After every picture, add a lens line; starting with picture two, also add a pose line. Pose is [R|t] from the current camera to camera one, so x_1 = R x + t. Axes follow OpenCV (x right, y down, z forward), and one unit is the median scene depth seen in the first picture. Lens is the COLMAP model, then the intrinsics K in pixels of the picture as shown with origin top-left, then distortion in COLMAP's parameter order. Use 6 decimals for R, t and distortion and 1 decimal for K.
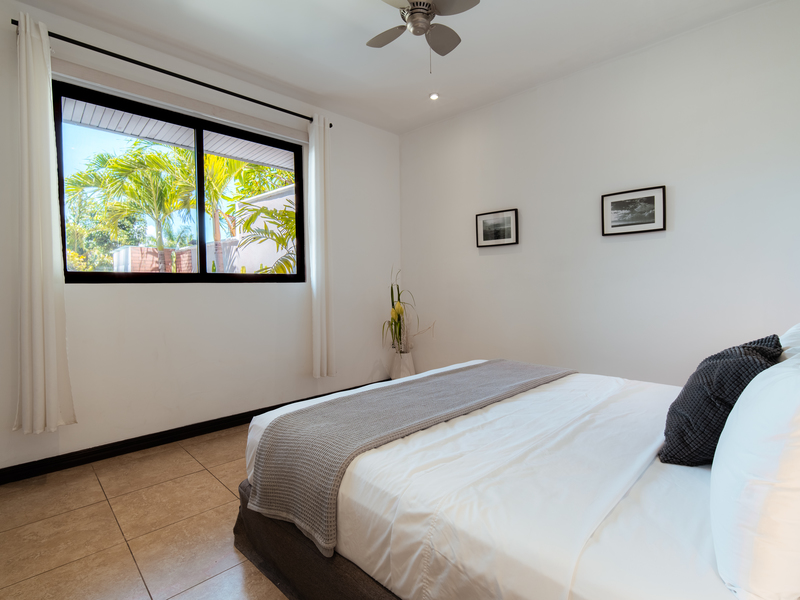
lens RADIAL K [[393.1, 0, 395.3], [0, 393.1, 298.2], [0, 0, 1]] dist [0.000722, -0.000193]
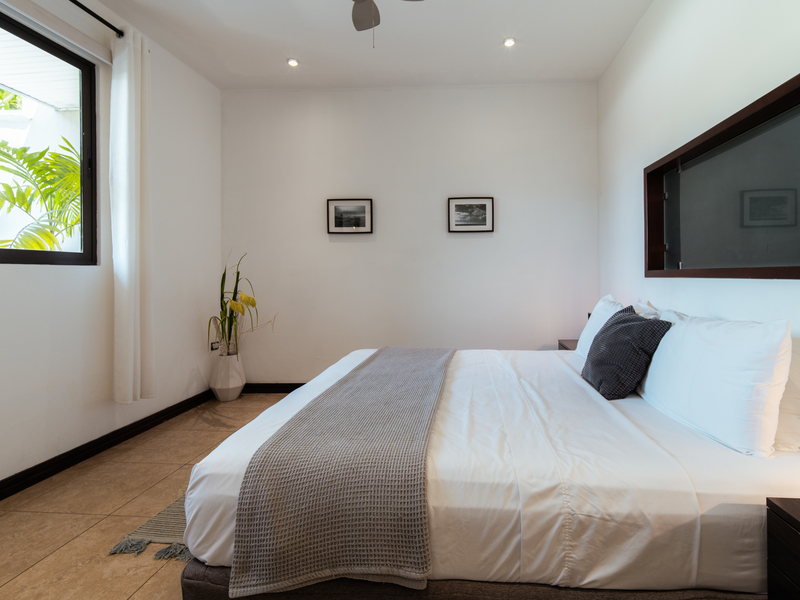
lens RADIAL K [[403.5, 0, 428.2], [0, 403.5, 276.9], [0, 0, 1]] dist [0.000223, 0.000498]
pose [[0.764745, 0.008117, 0.644282, -0.305685], [0.011368, 0.999595, -0.026087, 0.004865], [-0.644233, 0.027274, 0.764343, 0.131304]]
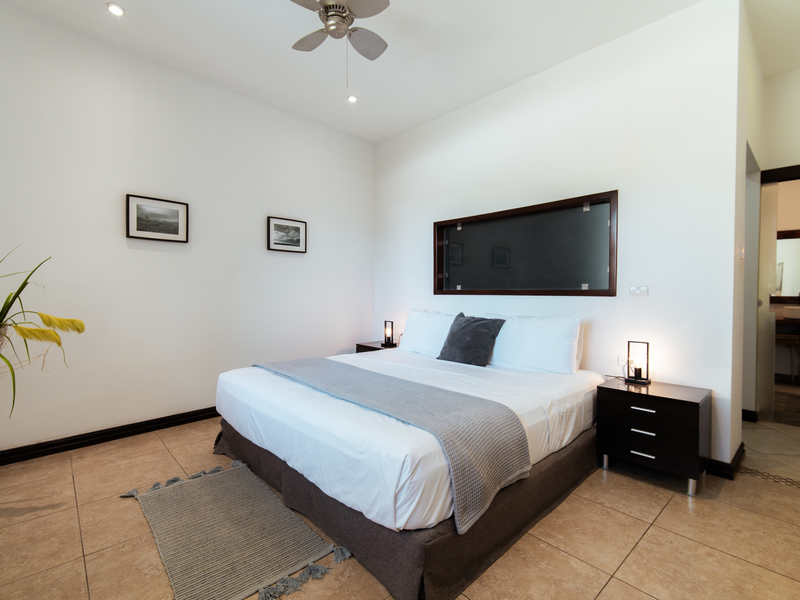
lens RADIAL K [[393.1, 0, 395.3], [0, 393.1, 298.2], [0, 0, 1]] dist [0.000722, -0.000193]
pose [[0.034154, -0.000410, 0.999417, -0.690263], [0.020470, 0.999790, -0.000290, -0.002572], [-0.999207, 0.020468, 0.034155, 0.602514]]
